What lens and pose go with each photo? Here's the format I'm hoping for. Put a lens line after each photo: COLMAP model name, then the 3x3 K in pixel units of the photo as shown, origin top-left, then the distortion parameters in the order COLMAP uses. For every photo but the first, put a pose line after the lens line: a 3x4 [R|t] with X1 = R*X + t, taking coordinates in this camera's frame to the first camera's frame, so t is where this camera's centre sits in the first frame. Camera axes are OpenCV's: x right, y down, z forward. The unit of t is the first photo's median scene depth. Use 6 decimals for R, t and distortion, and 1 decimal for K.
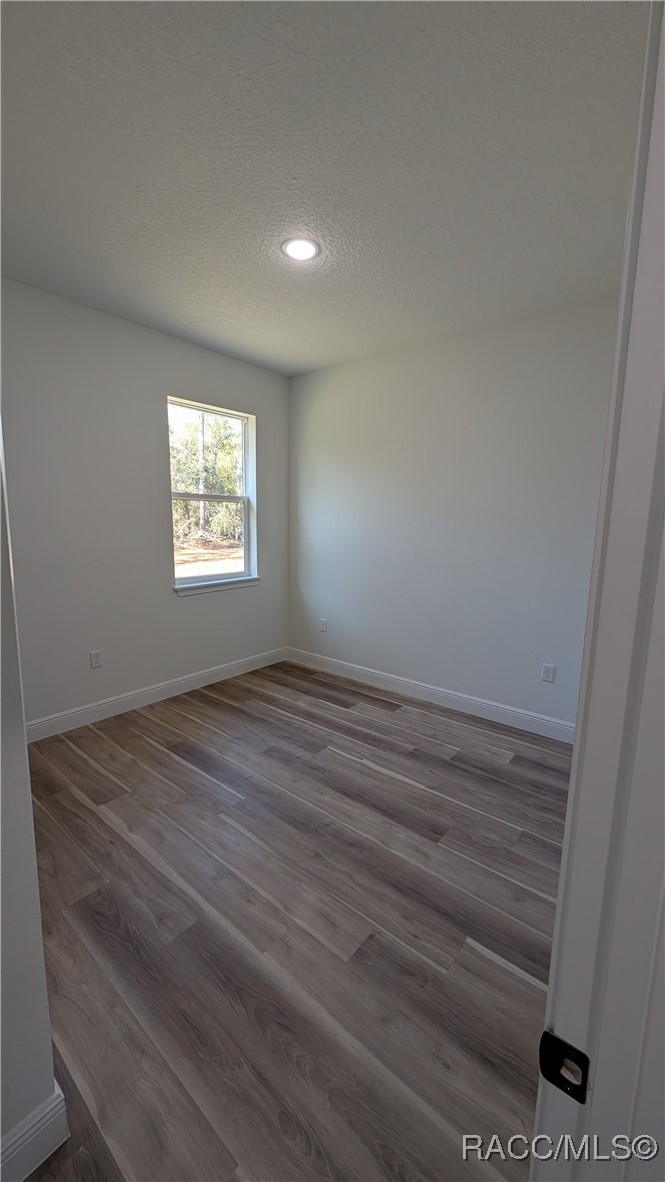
lens RADIAL K [[445.8, 0, 328.9], [0, 445.8, 592.1], [0, 0, 1]] dist [-0.000727, 0.000851]
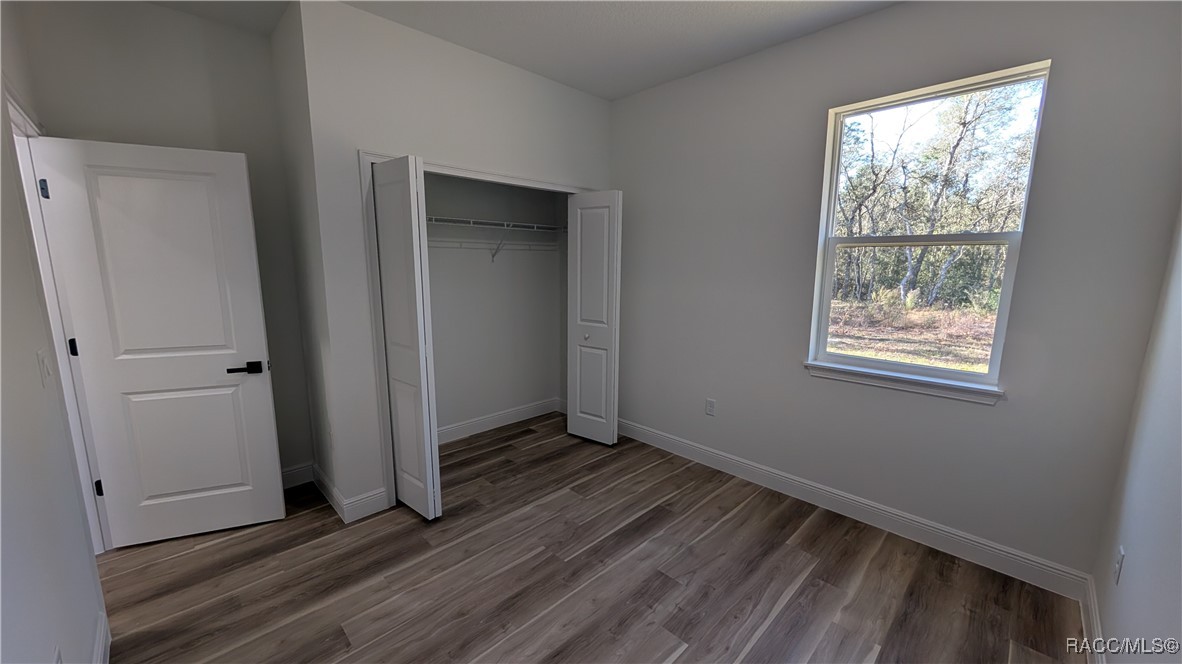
lens RADIAL K [[445.8, 0, 584.9], [0, 445.8, 342.2], [0, 0, 1]] dist [-0.000727, 0.000851]
pose [[-0.104280, 0.159358, -0.981698, 0.512813], [-0.170434, 0.969614, 0.175501, -0.131167], [0.979836, 0.185615, -0.073951, 0.774996]]
